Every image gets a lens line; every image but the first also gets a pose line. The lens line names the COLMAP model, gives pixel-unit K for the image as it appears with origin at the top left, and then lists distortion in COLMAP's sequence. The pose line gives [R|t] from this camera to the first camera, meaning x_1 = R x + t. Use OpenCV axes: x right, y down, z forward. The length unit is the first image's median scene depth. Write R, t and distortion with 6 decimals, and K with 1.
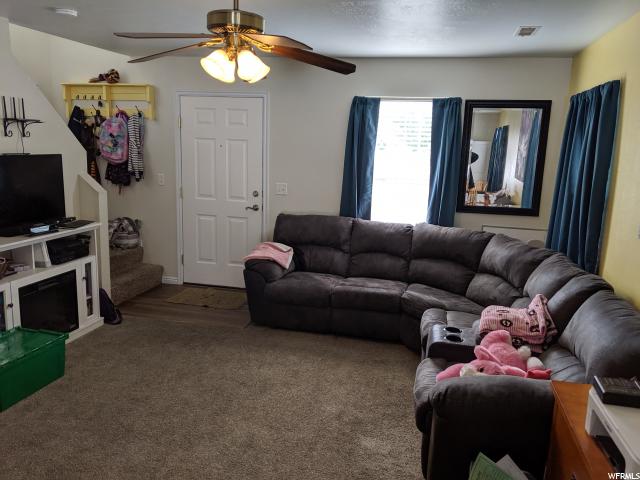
lens RADIAL K [[535.9, 0, 315.4], [0, 535.9, 227.6], [0, 0, 1]] dist [0.105821, -0.197588]
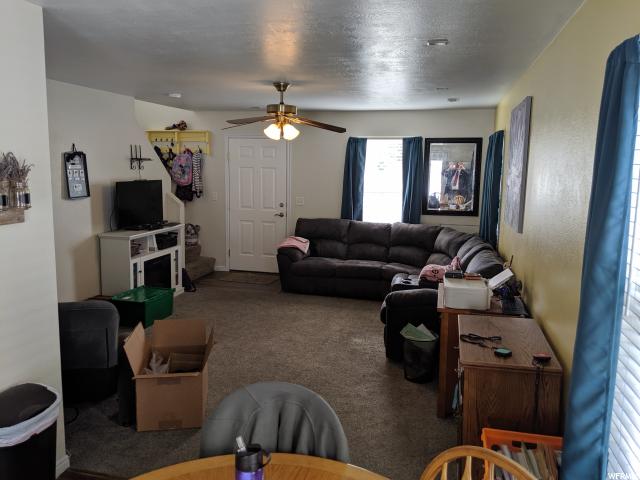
lens RADIAL K [[535.9, 0, 315.4], [0, 535.9, 227.6], [0, 0, 1]] dist [0.105821, -0.197588]
pose [[0.999784, -0.016799, -0.012224, -0.006084], [0.016321, 0.999137, -0.038206, 0.058953], [0.012855, 0.037998, 0.999195, -0.463059]]
